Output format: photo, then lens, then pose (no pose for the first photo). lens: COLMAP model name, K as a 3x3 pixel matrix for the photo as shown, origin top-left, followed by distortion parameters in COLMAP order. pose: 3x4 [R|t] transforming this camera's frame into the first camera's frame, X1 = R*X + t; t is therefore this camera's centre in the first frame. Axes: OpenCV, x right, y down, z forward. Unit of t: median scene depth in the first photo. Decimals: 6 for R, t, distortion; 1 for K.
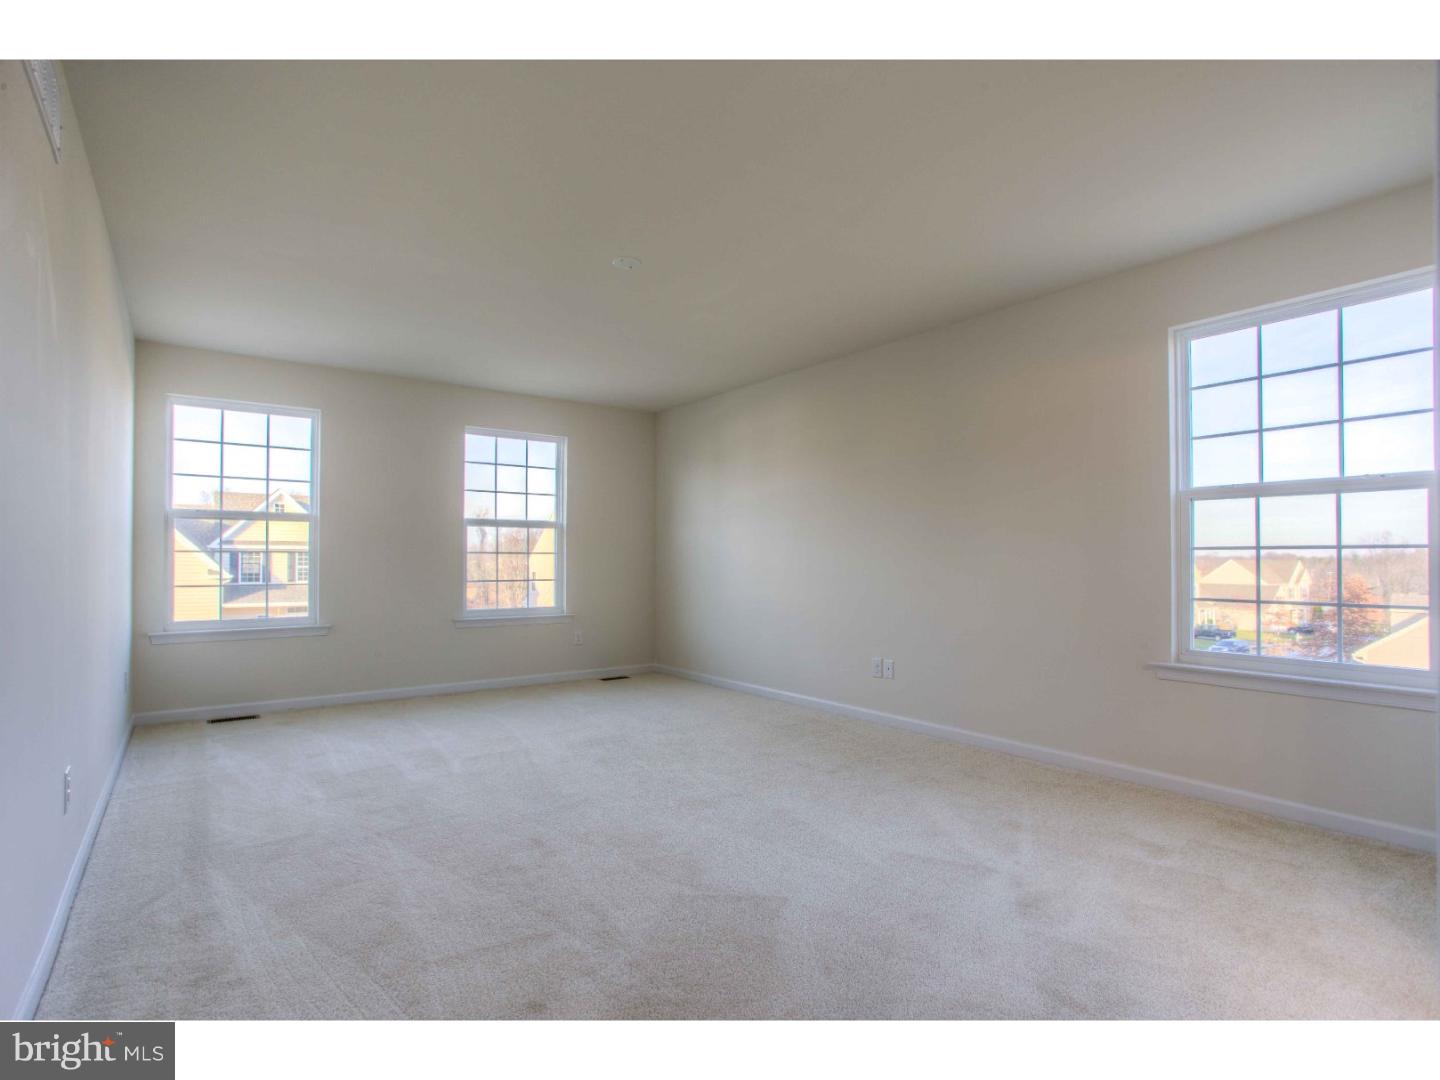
lens RADIAL K [[751.3, 0, 720.0], [0, 751.3, 540.0], [0, 0, 1]] dist [-0.003580, 0.000521]
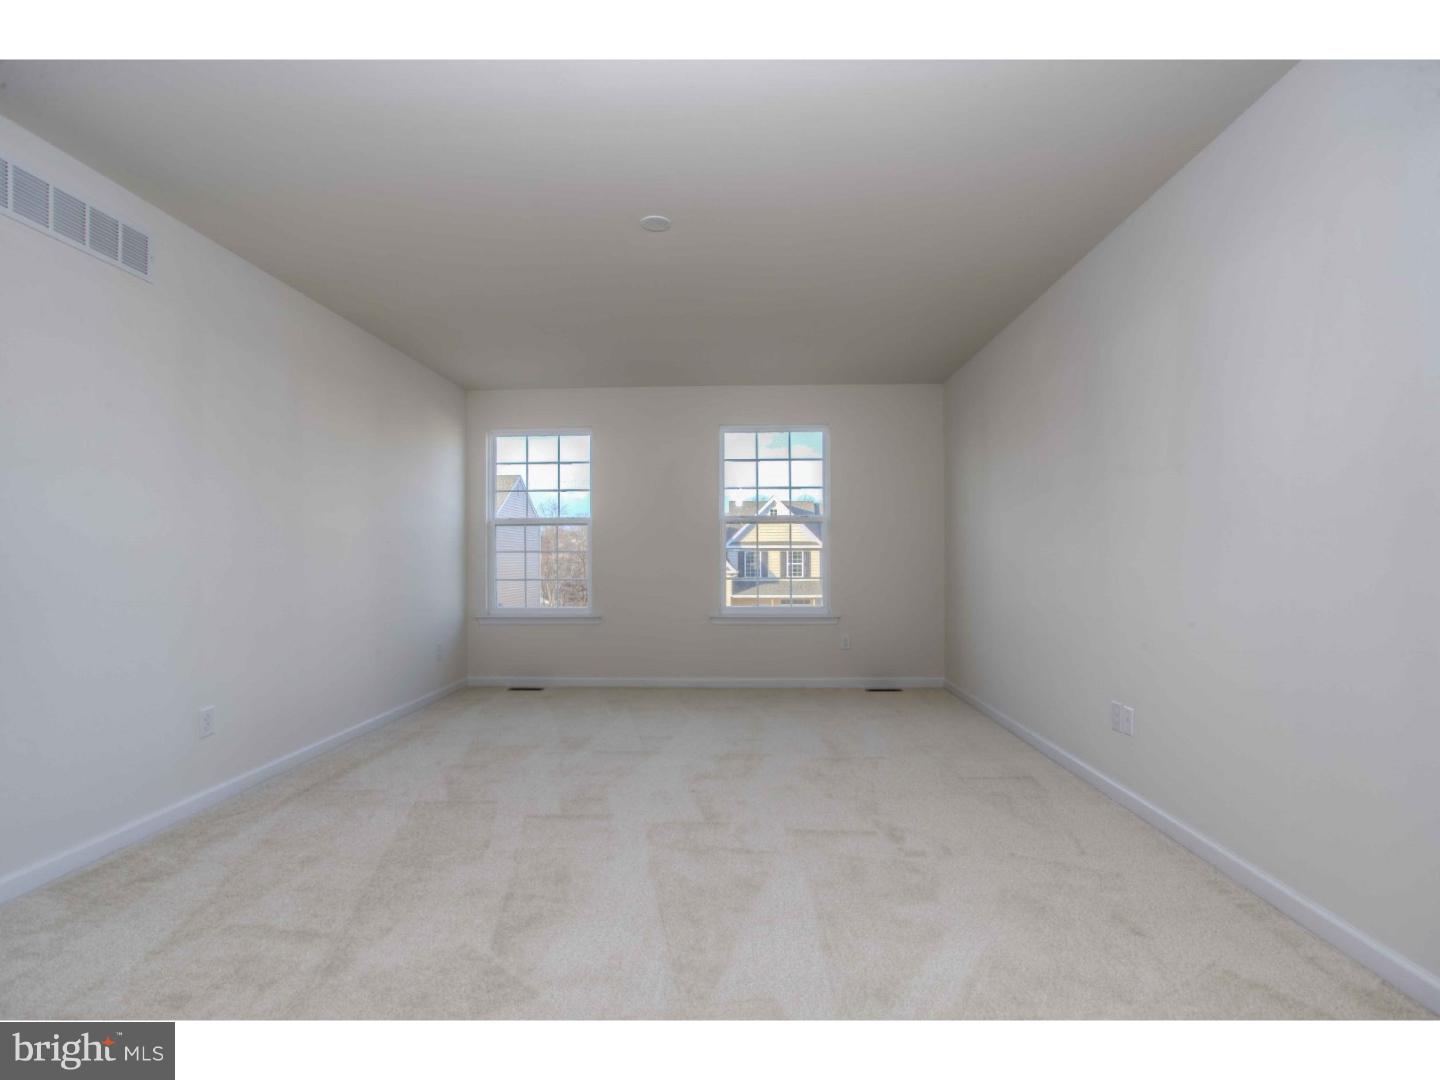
lens RADIAL K [[751.3, 0, 720.0], [0, 751.3, 540.0], [0, 0, 1]] dist [-0.003580, 0.000521]
pose [[0.750587, -0.021291, -0.660429, 0.319646], [0.024308, 0.999694, -0.004601, 0.007411], [0.660325, -0.012600, 0.750875, 0.230558]]
